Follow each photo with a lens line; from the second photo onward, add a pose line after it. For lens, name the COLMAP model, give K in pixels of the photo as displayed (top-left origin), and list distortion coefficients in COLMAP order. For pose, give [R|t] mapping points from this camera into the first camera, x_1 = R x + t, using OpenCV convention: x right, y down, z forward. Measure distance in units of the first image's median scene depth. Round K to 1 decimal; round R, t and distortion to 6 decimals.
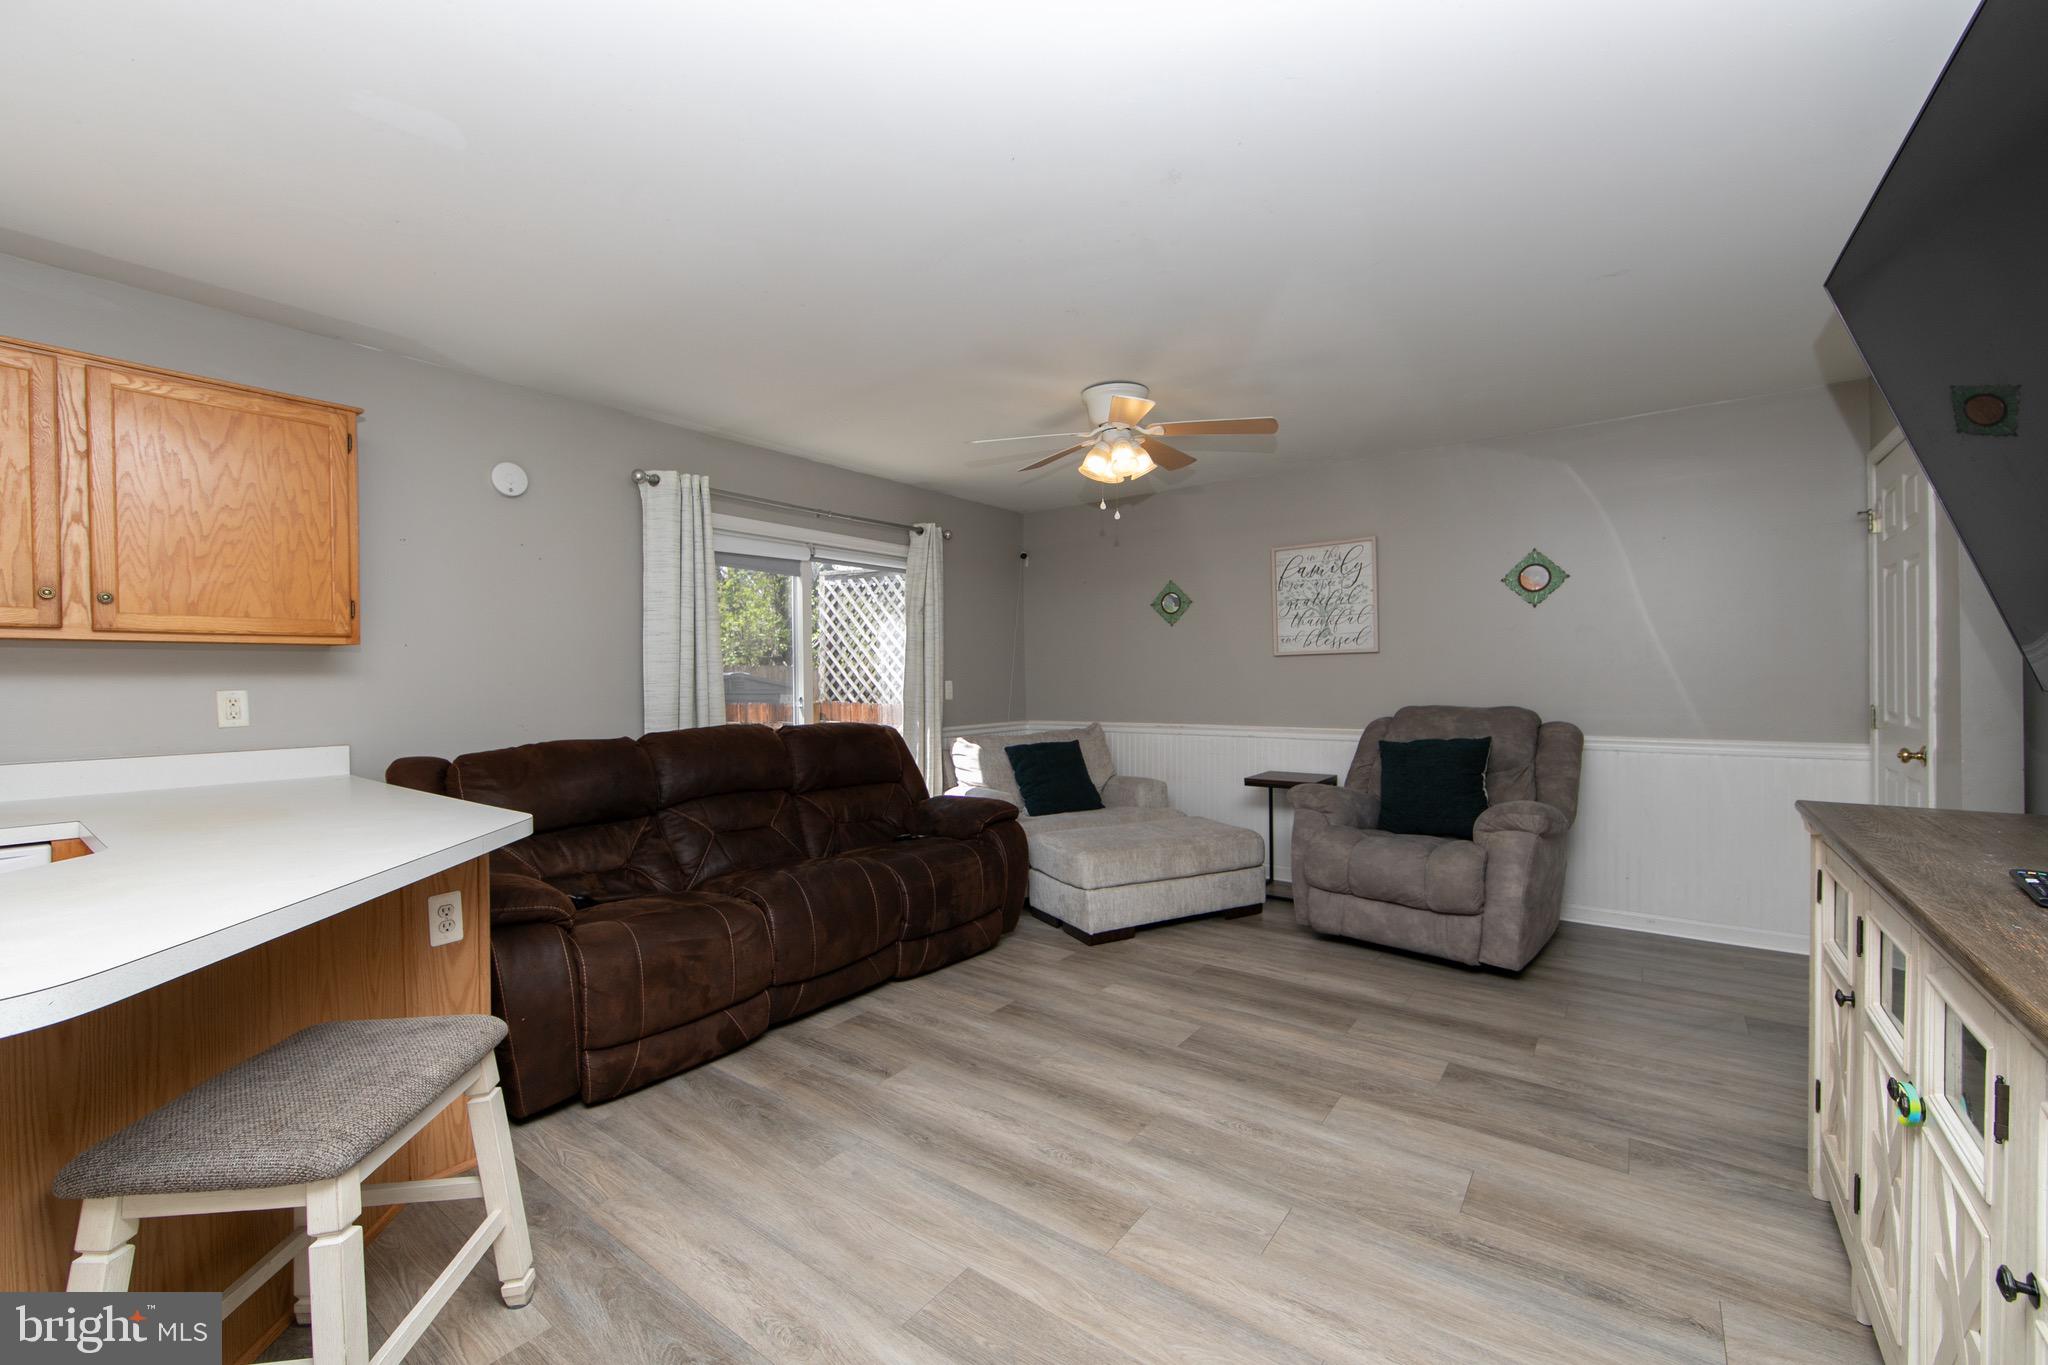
lens RADIAL K [[802.7, 0, 1022.5], [0, 802.7, 699.8], [0, 0, 1]] dist [-0.004149, 0.000342]
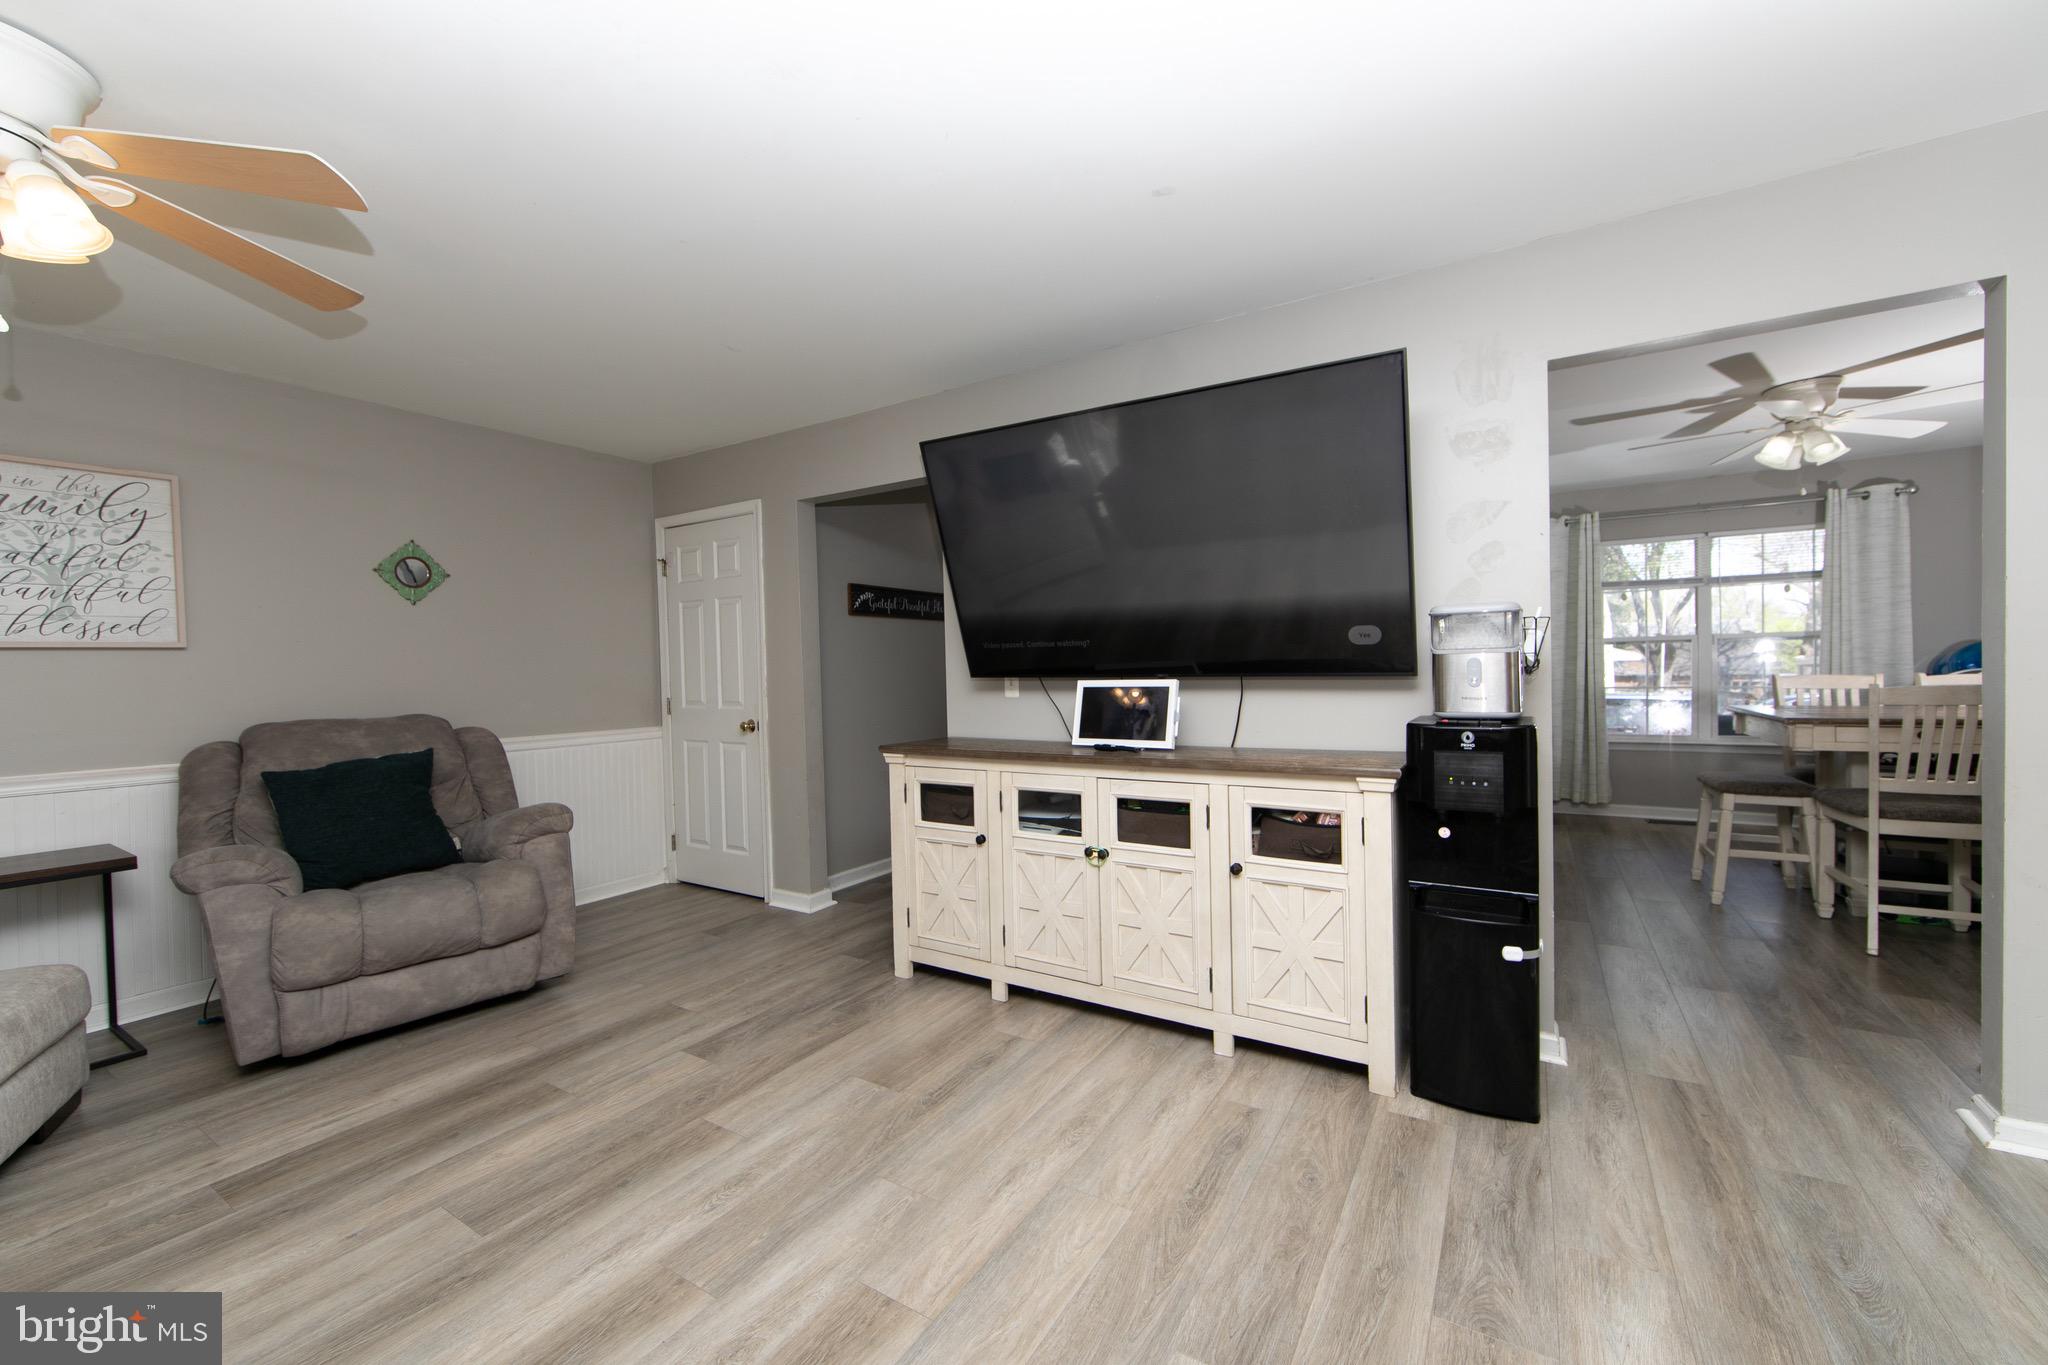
lens RADIAL K [[802.7, 0, 1026.0], [0, 802.7, 687.6], [0, 0, 1]] dist [-0.004149, 0.000342]
pose [[-0.095724, -0.010291, 0.995355, -0.459259], [0.047773, 0.998747, 0.014920, -0.003273], [-0.994261, 0.048980, -0.095112, 0.560696]]
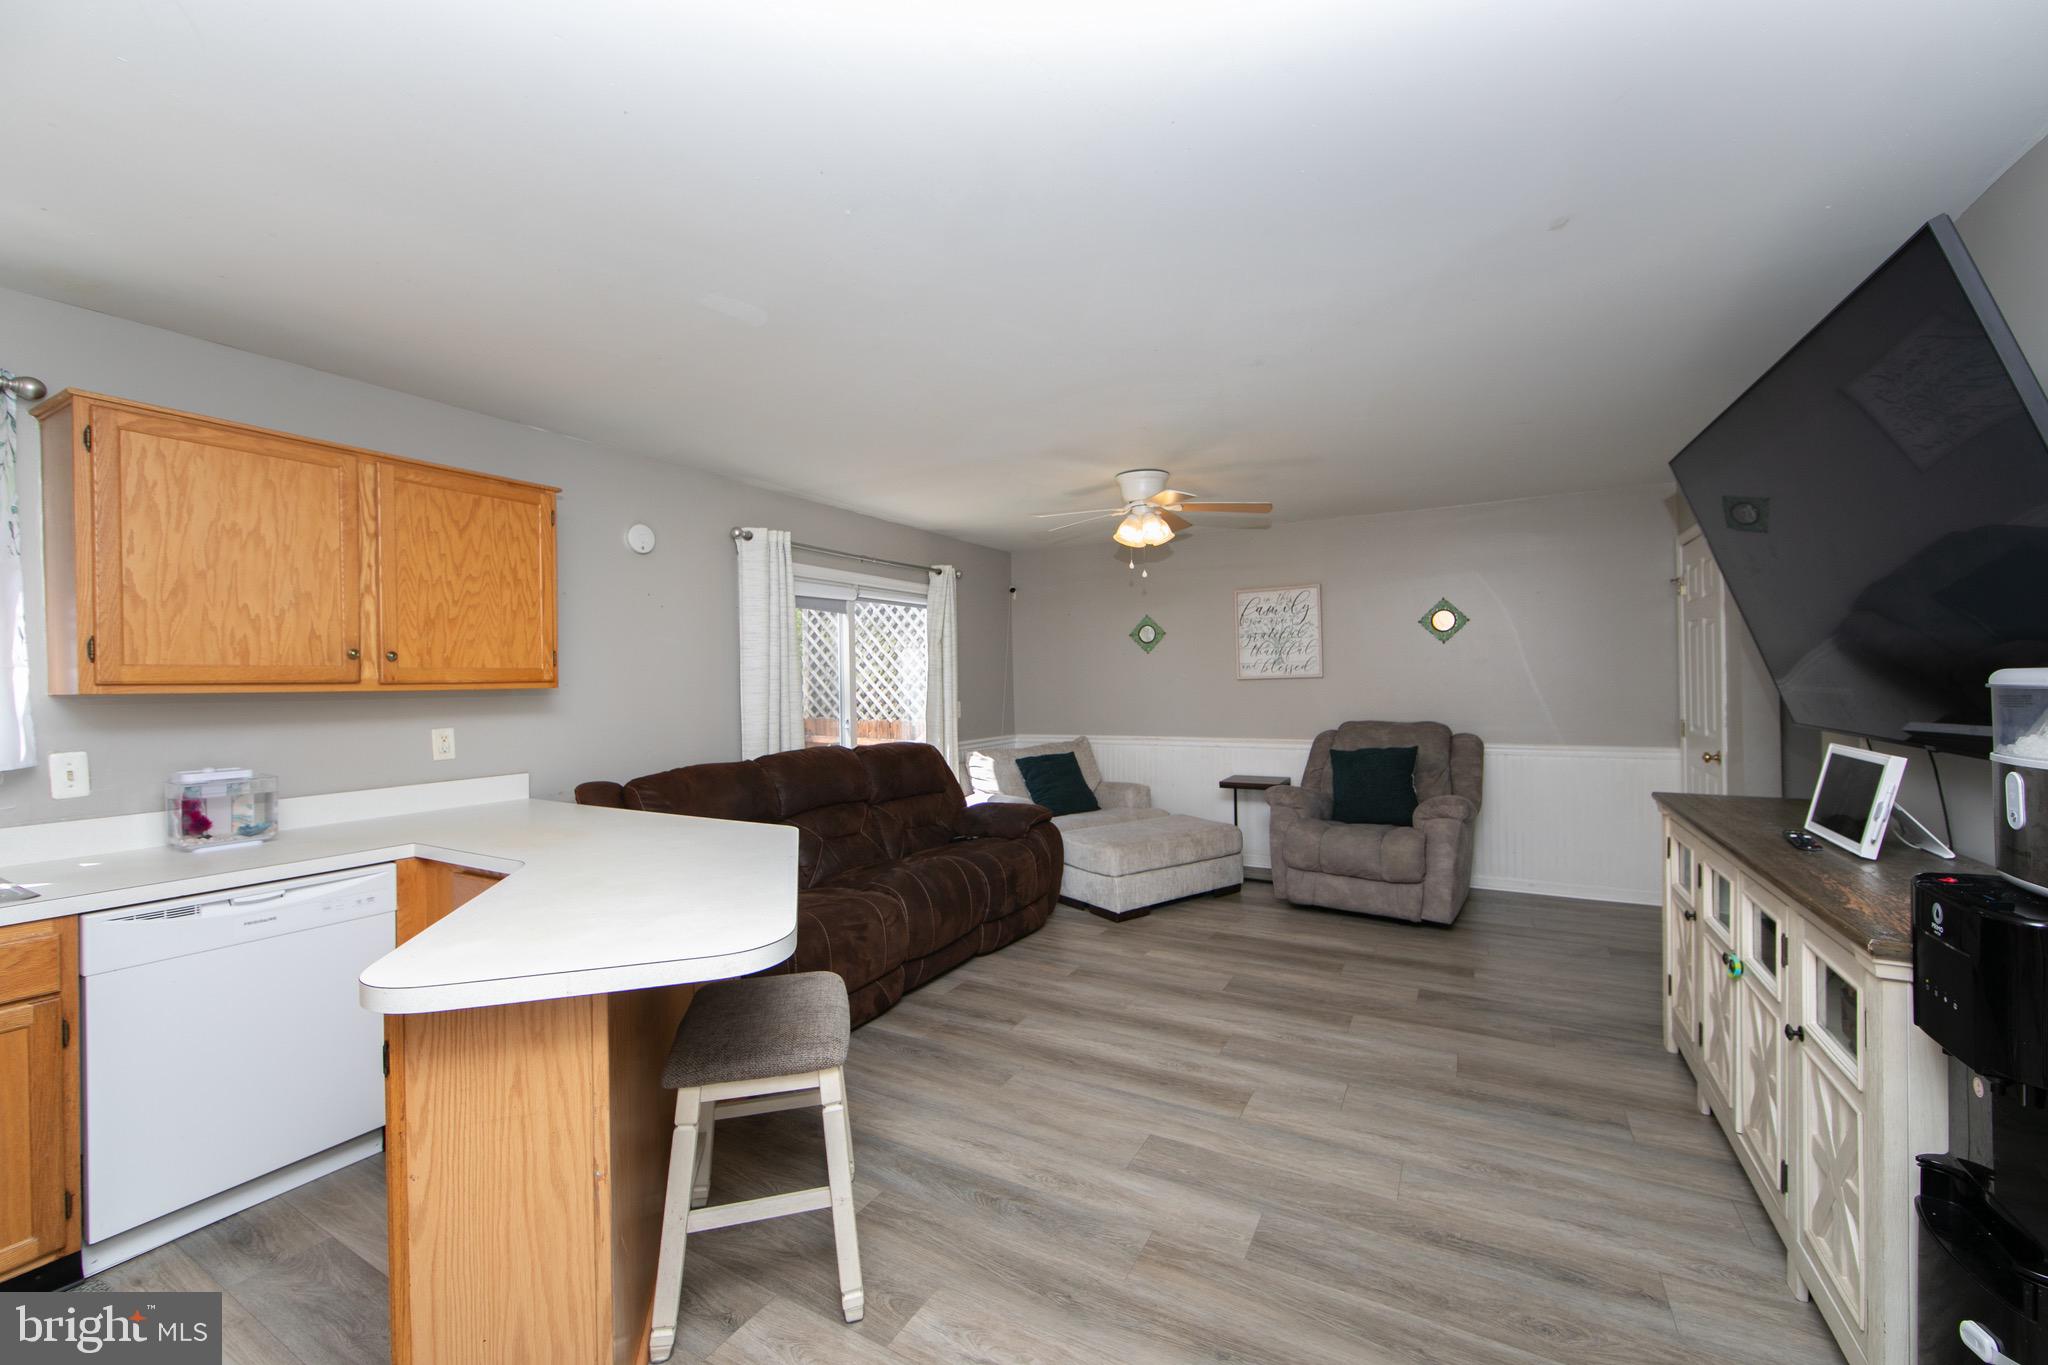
lens RADIAL K [[802.7, 0, 1022.6], [0, 802.7, 683.6], [0, 0, 1]] dist [-0.004149, 0.000342]
pose [[0.990112, -0.005569, 0.140170, -0.288731], [0.008932, 0.999687, -0.023373, -0.038086], [-0.139996, 0.024394, 0.989852, -0.241008]]
